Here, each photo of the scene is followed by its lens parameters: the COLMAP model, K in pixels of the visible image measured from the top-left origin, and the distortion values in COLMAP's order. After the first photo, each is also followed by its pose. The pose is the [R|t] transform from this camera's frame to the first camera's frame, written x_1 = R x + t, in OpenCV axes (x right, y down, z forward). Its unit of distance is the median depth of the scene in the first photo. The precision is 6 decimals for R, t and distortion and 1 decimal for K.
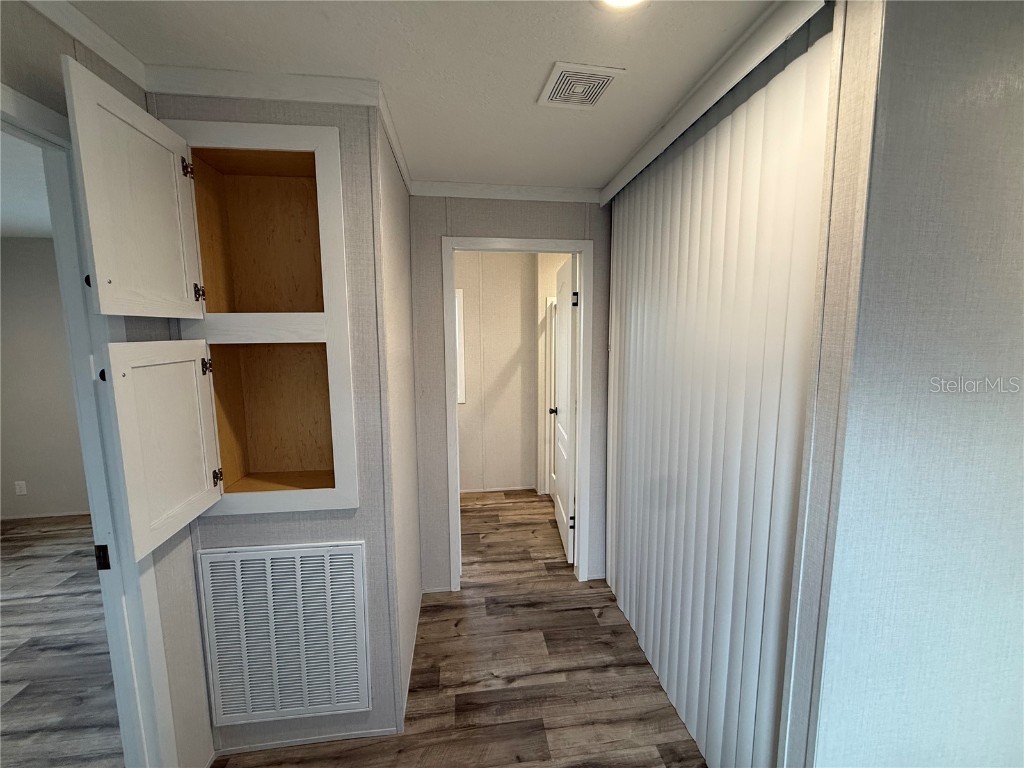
lens RADIAL K [[415.5, 0, 515.5], [0, 415.5, 385.8], [0, 0, 1]] dist [0.005851, -0.000516]
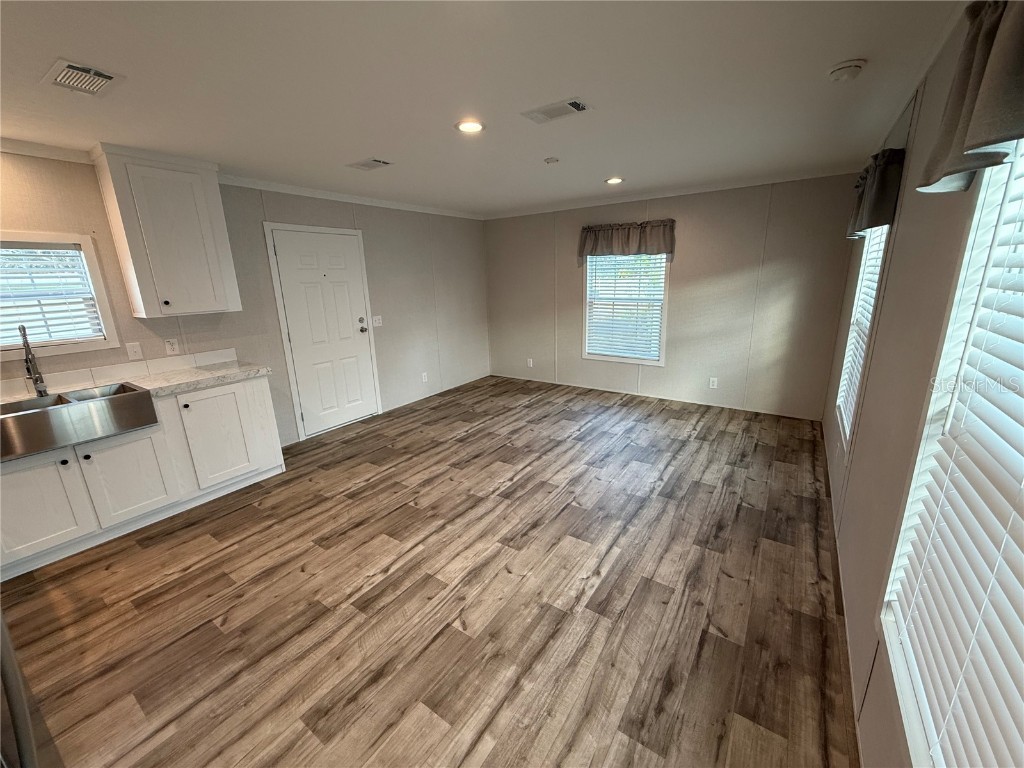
lens RADIAL K [[401.2, 0, 516.1], [0, 401.2, 383.4], [0, 0, 1]] dist [-0.000886, -0.000325]
pose [[0.674364, -0.210970, 0.707619, -0.446400], [0.119837, 0.976880, 0.177042, 0.010060], [-0.728610, -0.034592, 0.684055, -0.056366]]
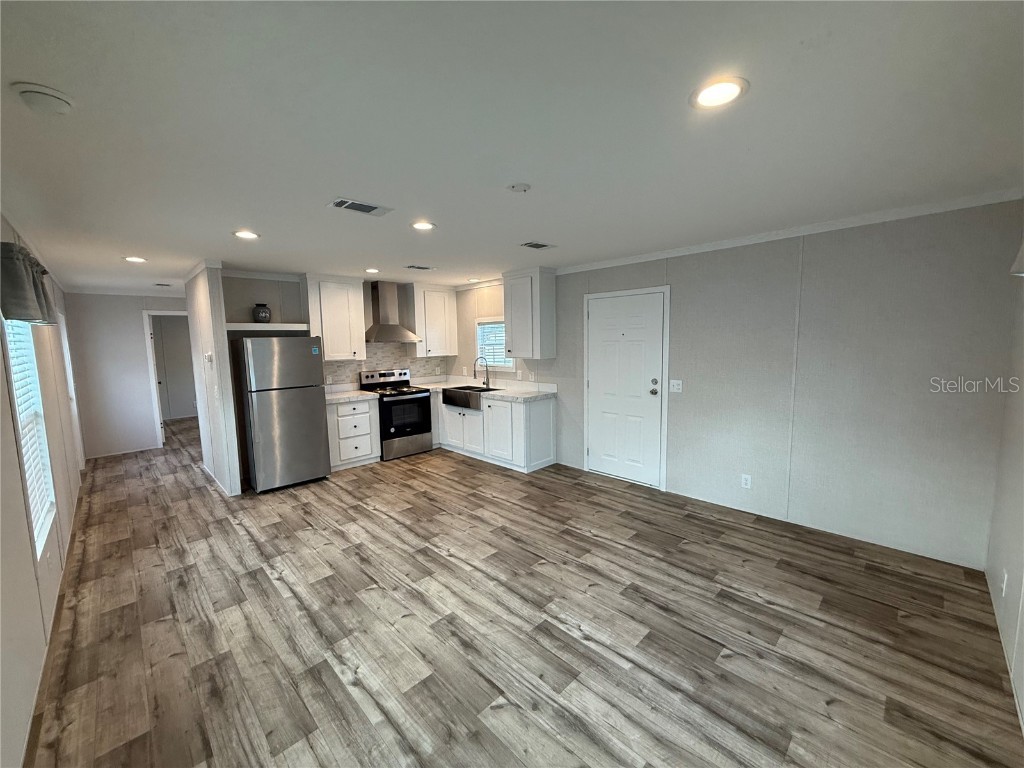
lens RADIAL K [[403.9, 0, 498.0], [0, 403.9, 371.1], [0, 0, 1]] dist [0.001304, -0.000095]
pose [[0.588153, 0.047236, -0.807369, 0.674257], [-0.077754, 0.996971, 0.001686, -0.010612], [0.805003, 0.061784, 0.590045, 0.092995]]
